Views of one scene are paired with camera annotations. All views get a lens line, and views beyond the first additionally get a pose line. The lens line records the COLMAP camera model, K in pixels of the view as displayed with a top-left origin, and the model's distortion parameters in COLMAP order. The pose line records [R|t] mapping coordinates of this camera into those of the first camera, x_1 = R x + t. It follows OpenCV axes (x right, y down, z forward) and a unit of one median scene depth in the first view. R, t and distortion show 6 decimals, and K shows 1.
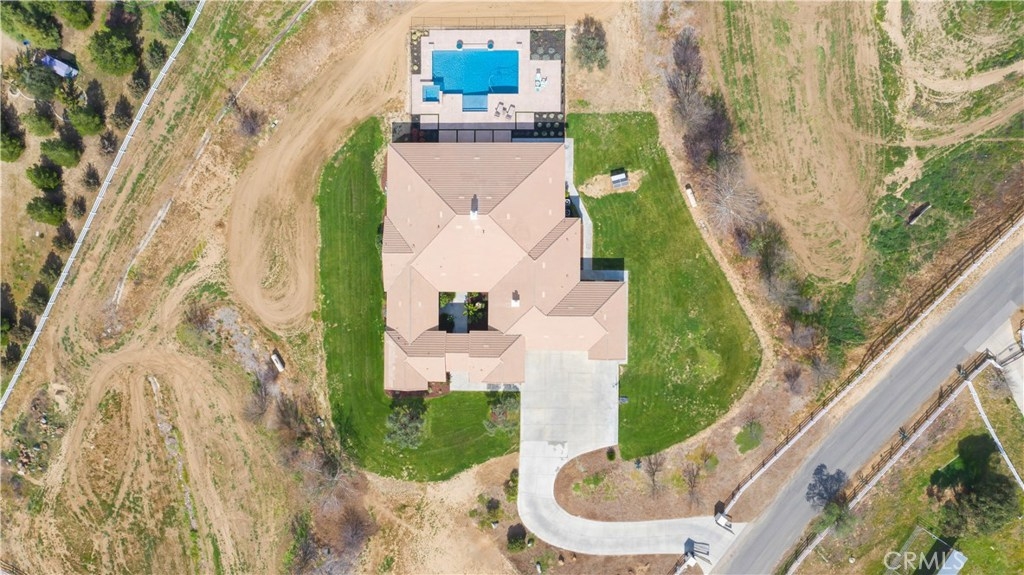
lens RADIAL K [[811.7, 0, 524.7], [0, 811.7, 286.7], [0, 0, 1]] dist [-0.011272, -0.003958]
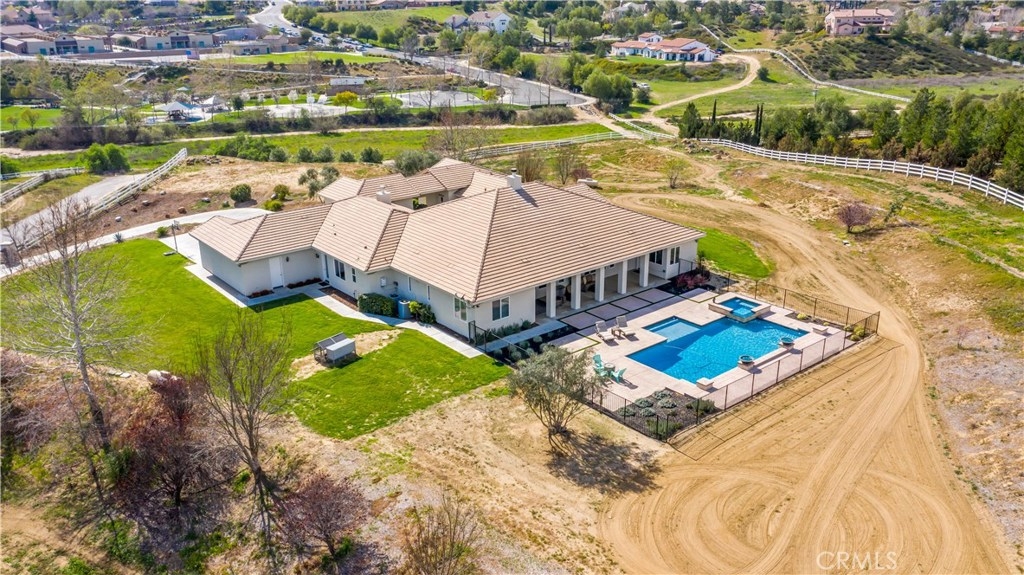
lens RADIAL K [[811.7, 0, 524.7], [0, 811.7, 286.7], [0, 0, 1]] dist [-0.011272, -0.003958]
pose [[-0.762102, 0.255692, -0.594829, 0.297638], [-0.646198, -0.243119, 0.723409, -0.523105], [0.040356, 0.935689, 0.350509, 0.798562]]
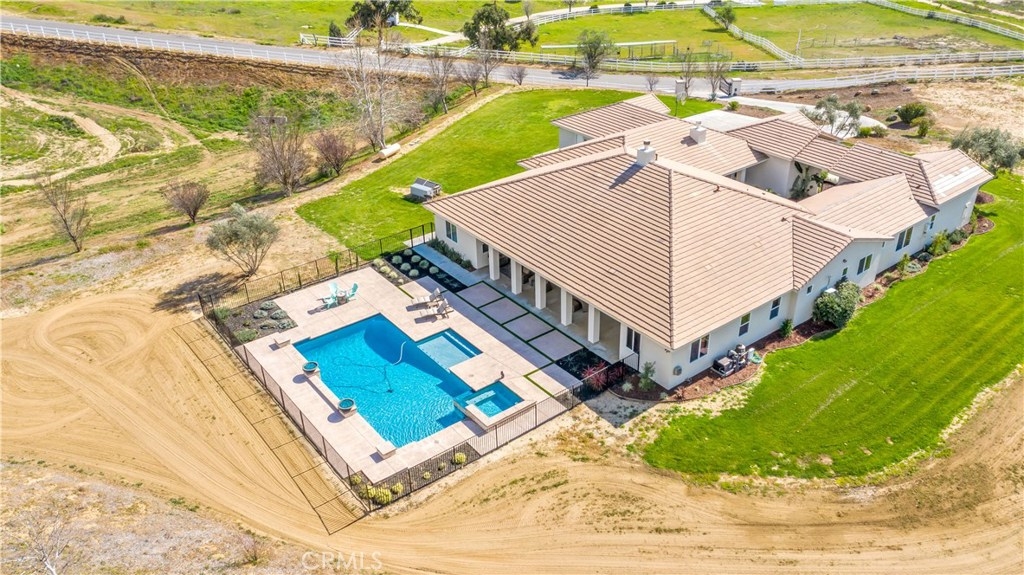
lens RADIAL K [[812.5, 0, 512.0], [0, 812.5, 287.5], [0, 0, 1]] dist [-0.015614, 0.000157]
pose [[-0.609625, -0.350356, 0.711062, -0.369858], [0.791910, -0.308965, 0.526706, -0.413096], [0.035159, 0.884190, 0.465803, 0.777511]]
